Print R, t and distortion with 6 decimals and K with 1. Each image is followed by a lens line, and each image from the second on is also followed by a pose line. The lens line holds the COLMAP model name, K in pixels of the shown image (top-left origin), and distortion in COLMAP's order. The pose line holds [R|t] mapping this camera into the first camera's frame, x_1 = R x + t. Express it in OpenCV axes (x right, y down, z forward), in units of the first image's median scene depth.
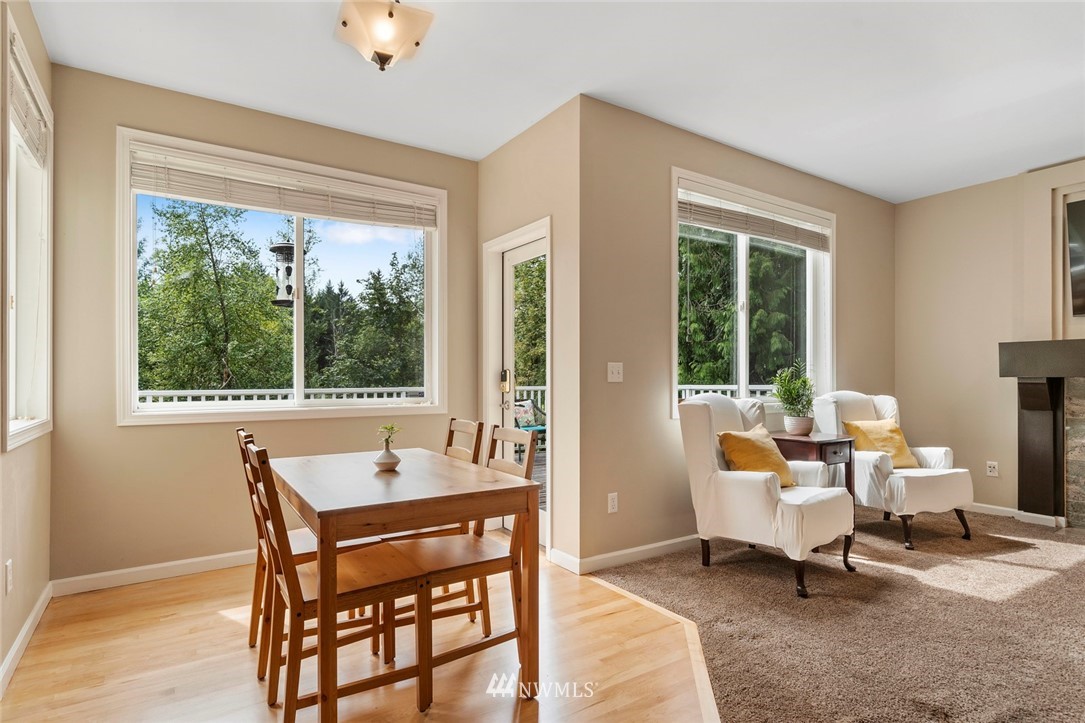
lens RADIAL K [[562.1, 0, 536.8], [0, 562.1, 377.5], [0, 0, 1]] dist [0.000669, 0.001568]
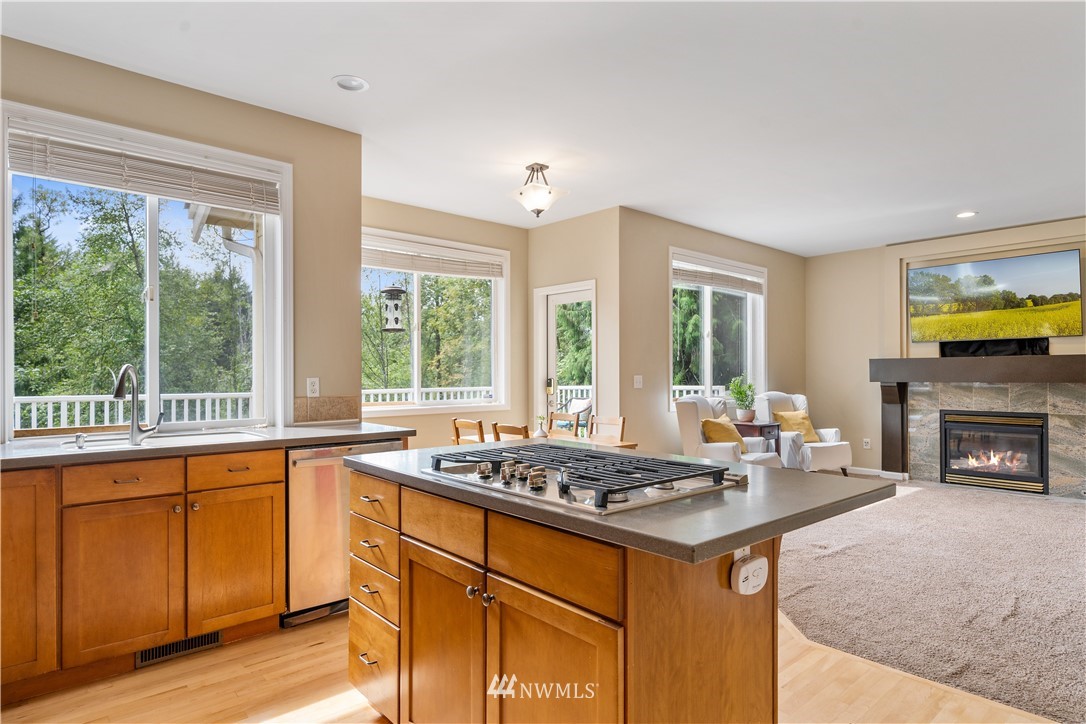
lens RADIAL K [[600.2, 0, 542.4], [0, 600.2, 371.7], [0, 0, 1]] dist [0.011902, 0.000029]
pose [[0.988959, -0.001381, 0.148182, -0.321421], [0.001744, 0.999996, -0.002320, -0.029336], [-0.148178, 0.002553, 0.988957, -0.527892]]
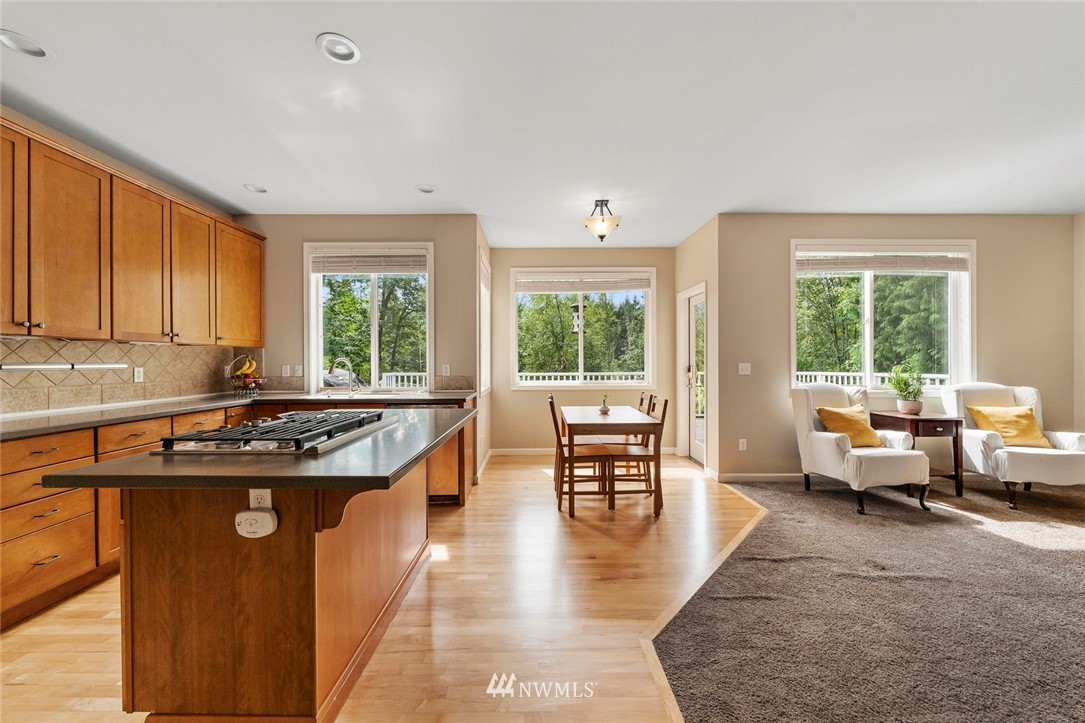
lens RADIAL K [[401.7, 0, 541.9], [0, 401.7, 361.0], [0, 0, 1]] dist [-0.002157, -0.000306]
pose [[0.844797, -0.003119, -0.535077, 0.237775], [0.003046, 0.999995, -0.001019, -0.029596], [0.535078, -0.000769, 0.844803, -0.316367]]
